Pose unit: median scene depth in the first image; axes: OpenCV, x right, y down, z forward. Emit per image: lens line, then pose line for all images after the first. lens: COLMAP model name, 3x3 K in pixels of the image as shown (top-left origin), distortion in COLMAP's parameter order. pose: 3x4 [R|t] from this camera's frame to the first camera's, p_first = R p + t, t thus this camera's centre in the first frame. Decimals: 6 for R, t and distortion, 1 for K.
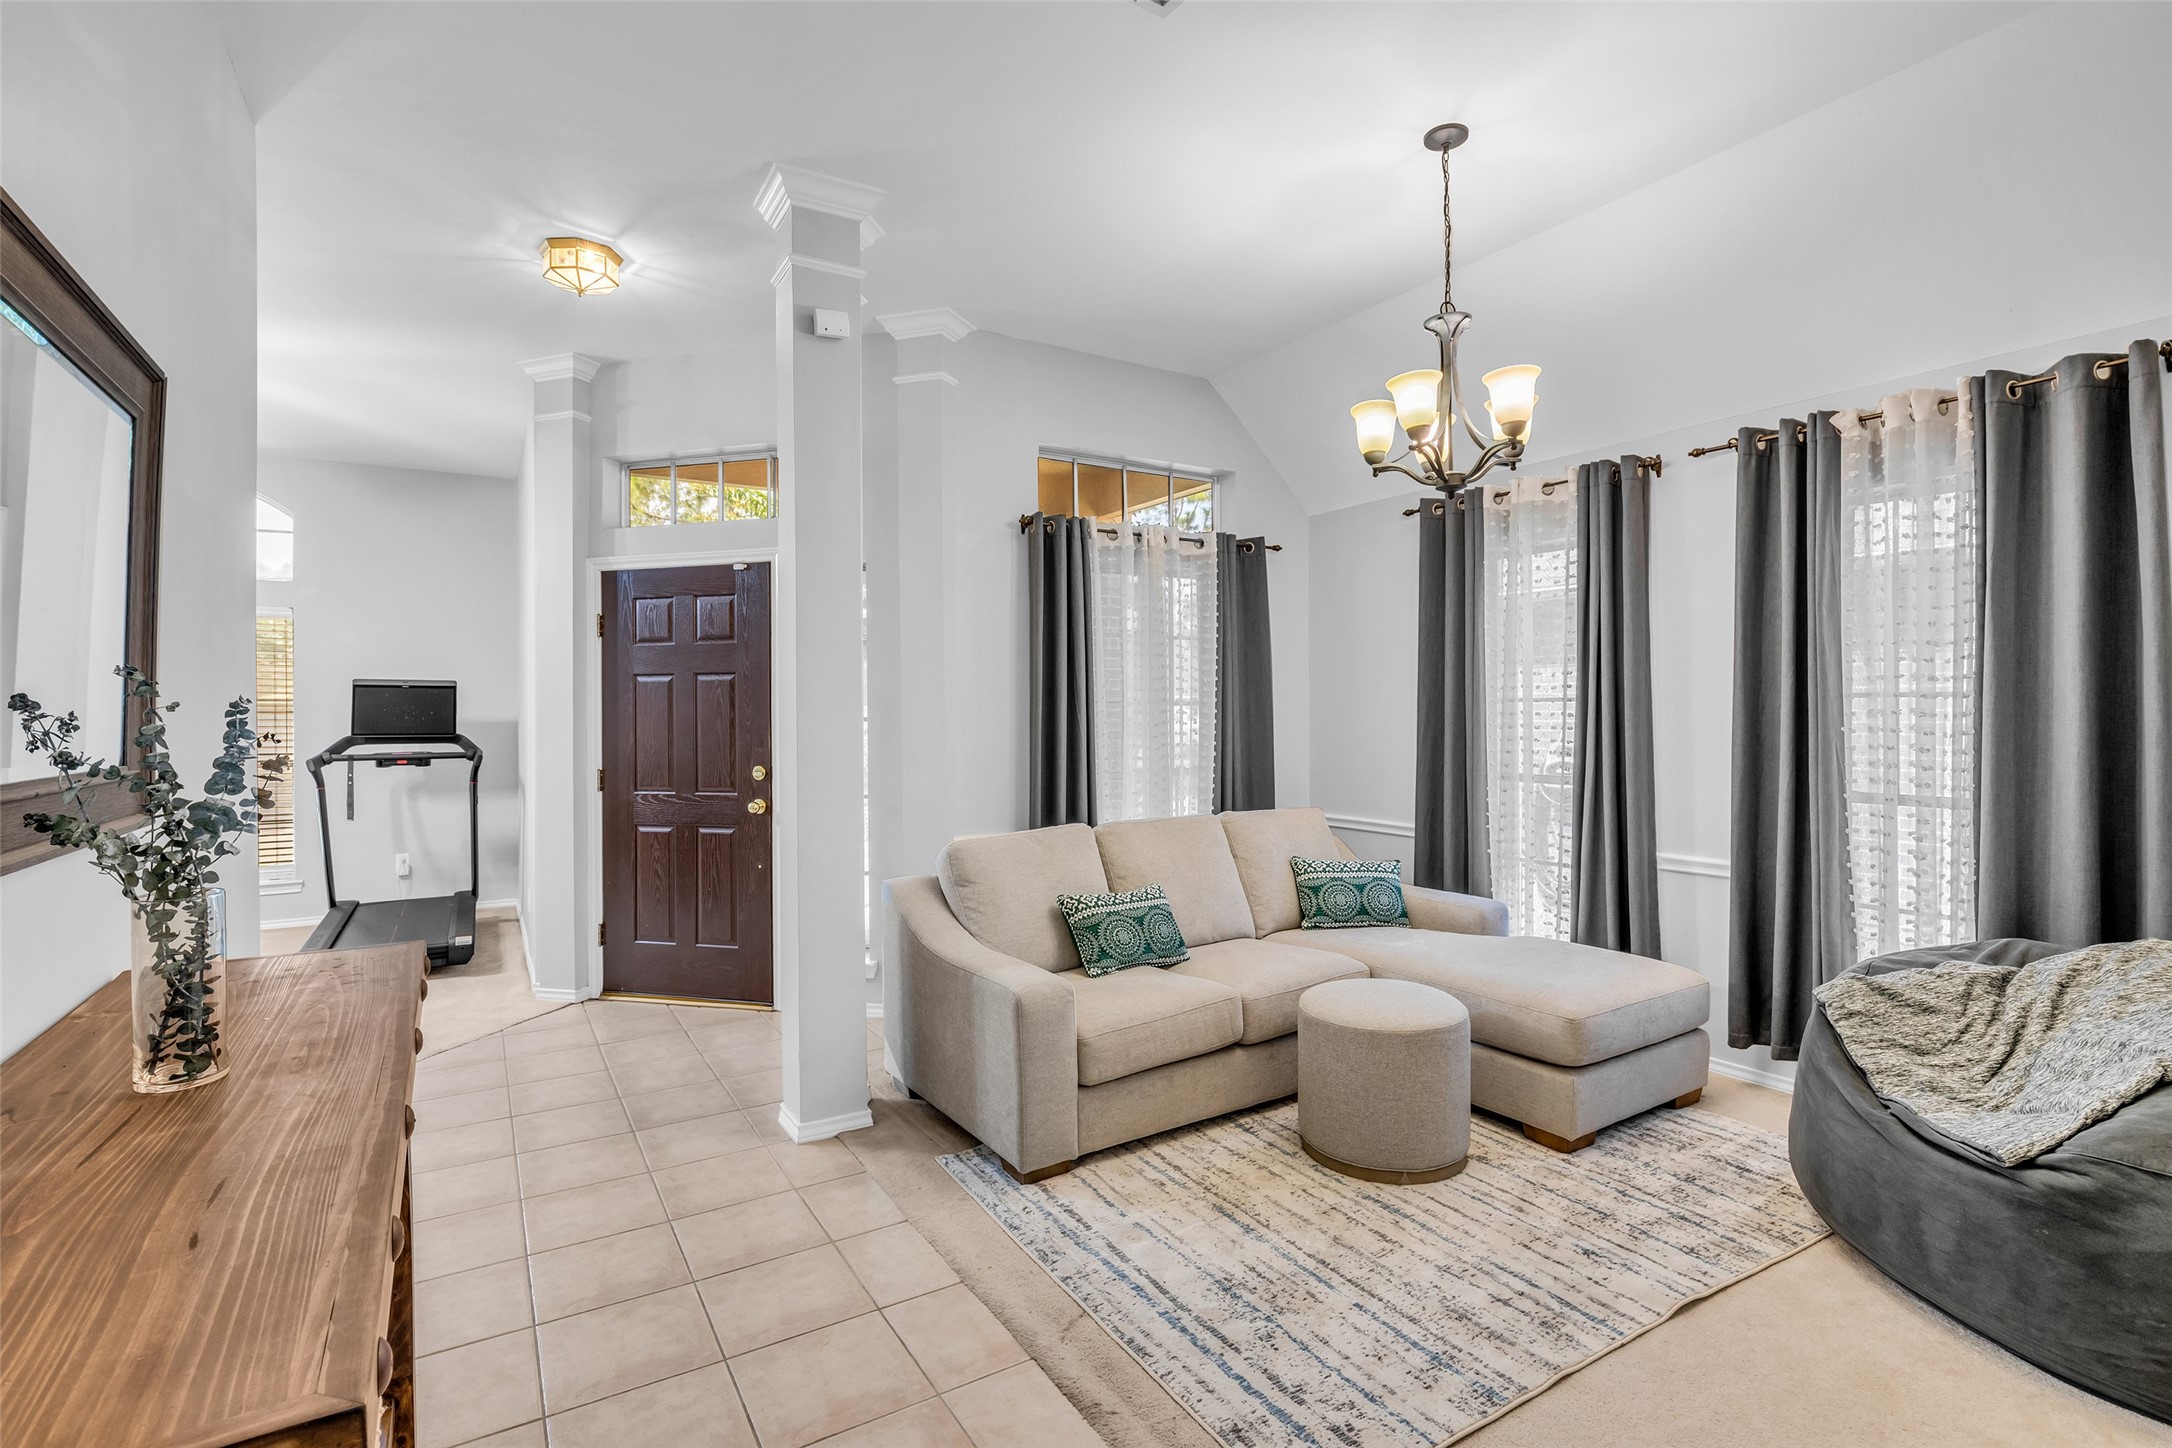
lens RADIAL K [[992.6, 0, 1079.0], [0, 992.6, 736.4], [0, 0, 1]] dist [-0.015084, 0.000678]
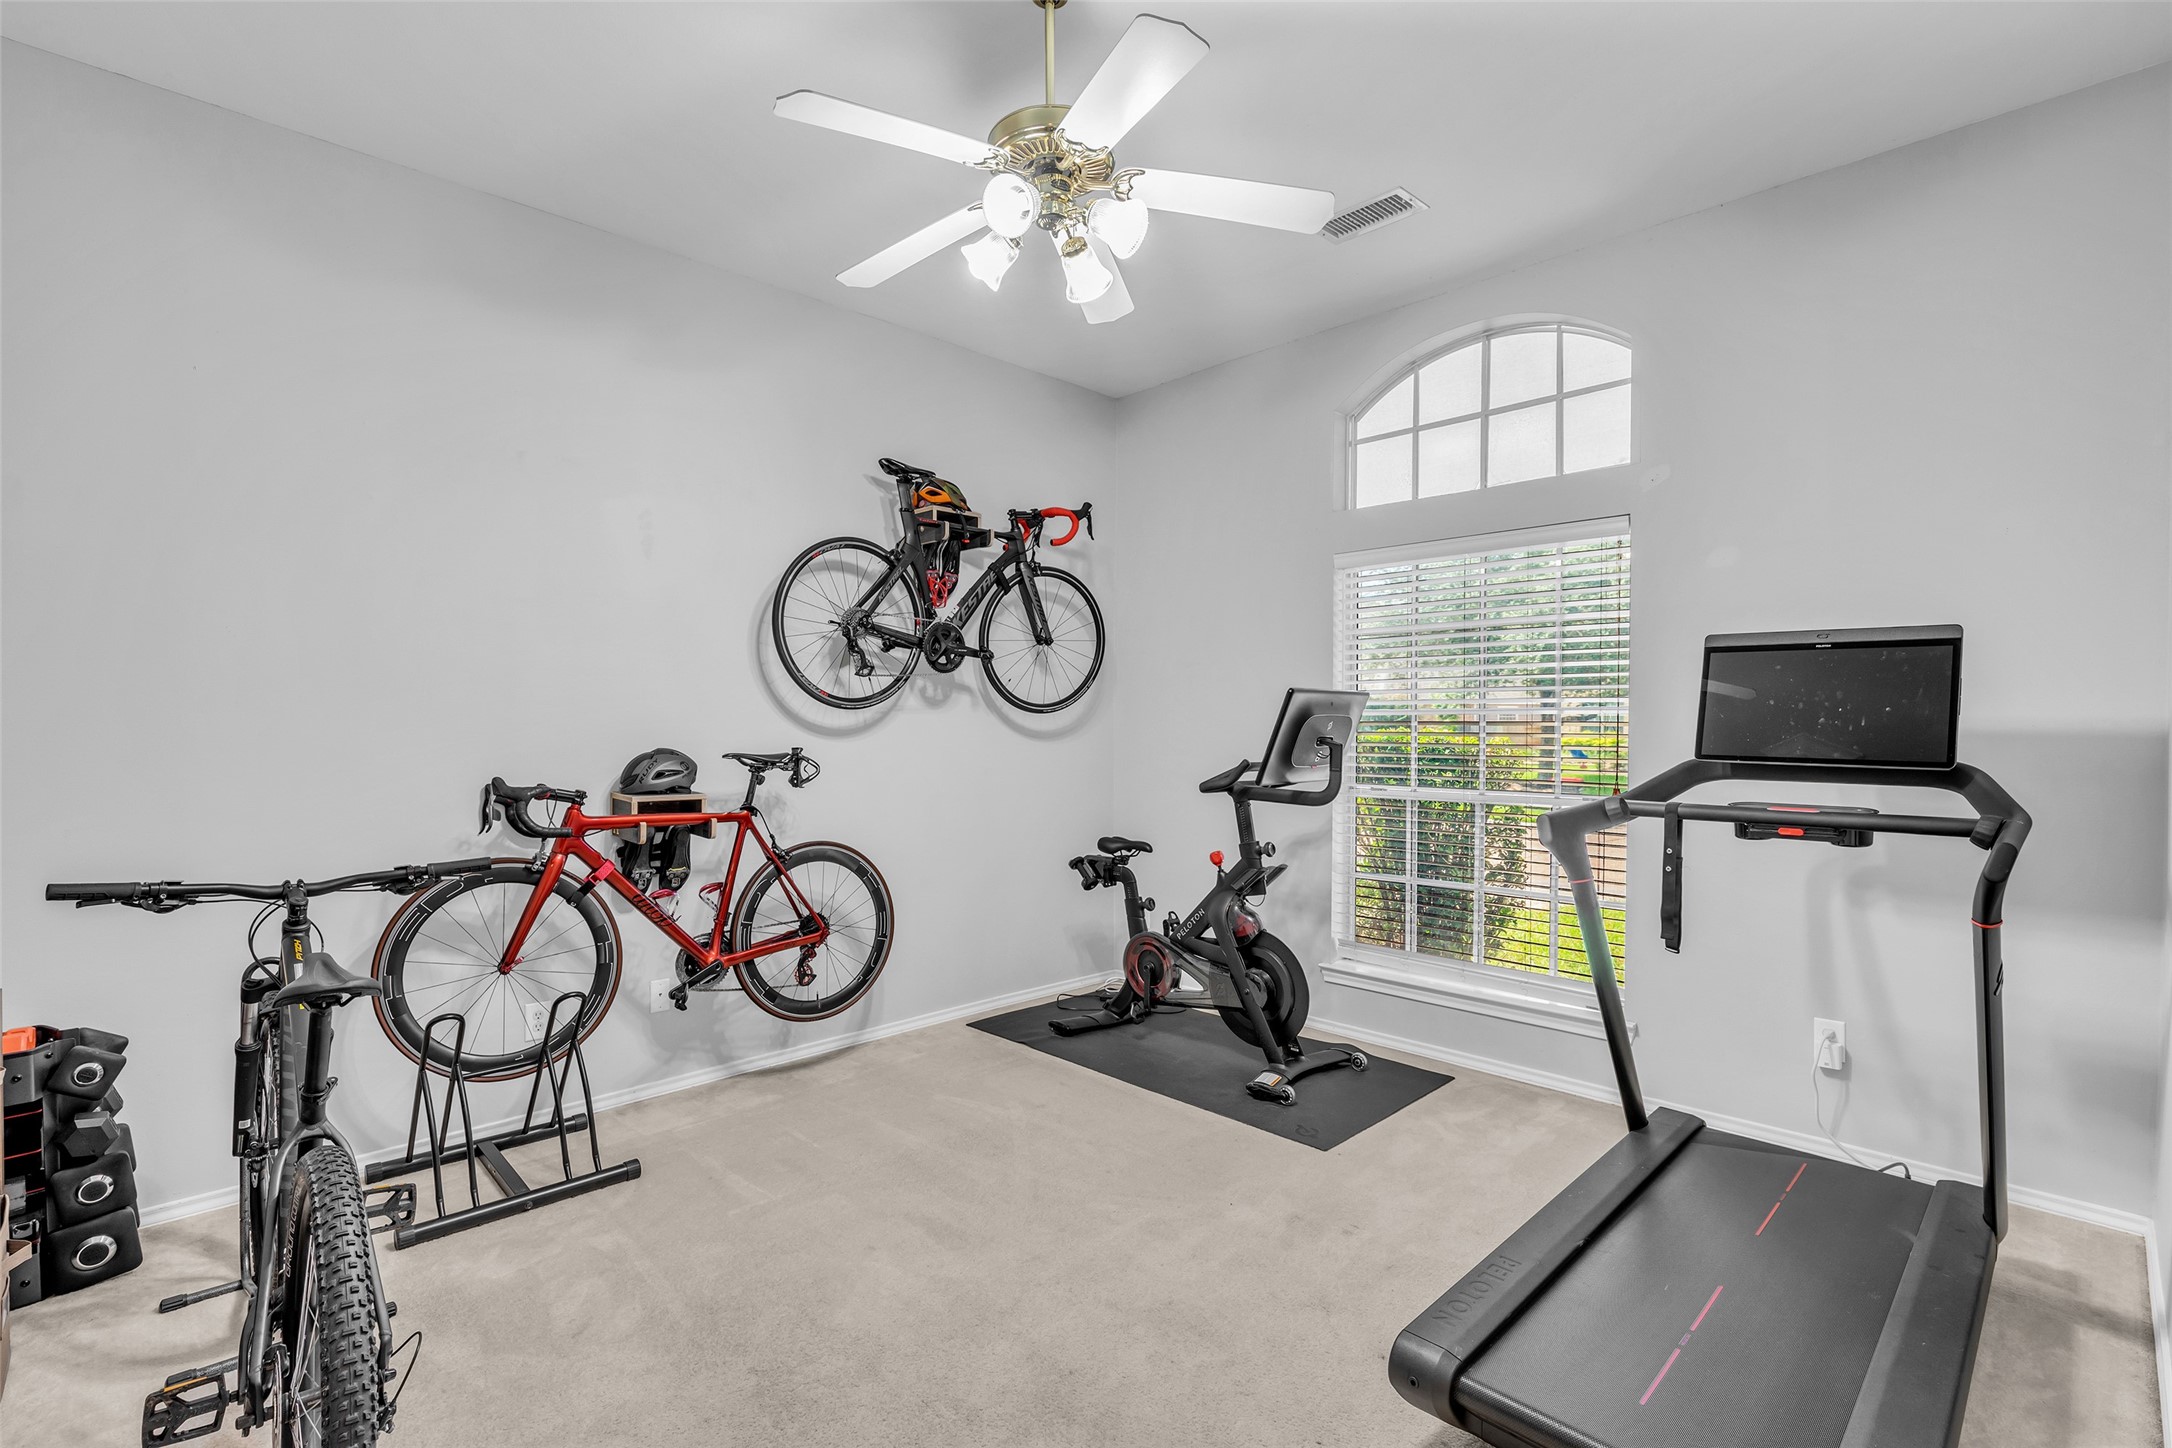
lens RADIAL K [[992.6, 0, 1079.0], [0, 992.6, 736.4], [0, 0, 1]] dist [-0.015084, 0.000678]
pose [[0.215288, 0.016545, -0.976410, -0.355502], [-0.020700, 0.999709, 0.012376, -0.011422], [0.976331, 0.017547, 0.215568, 0.623712]]
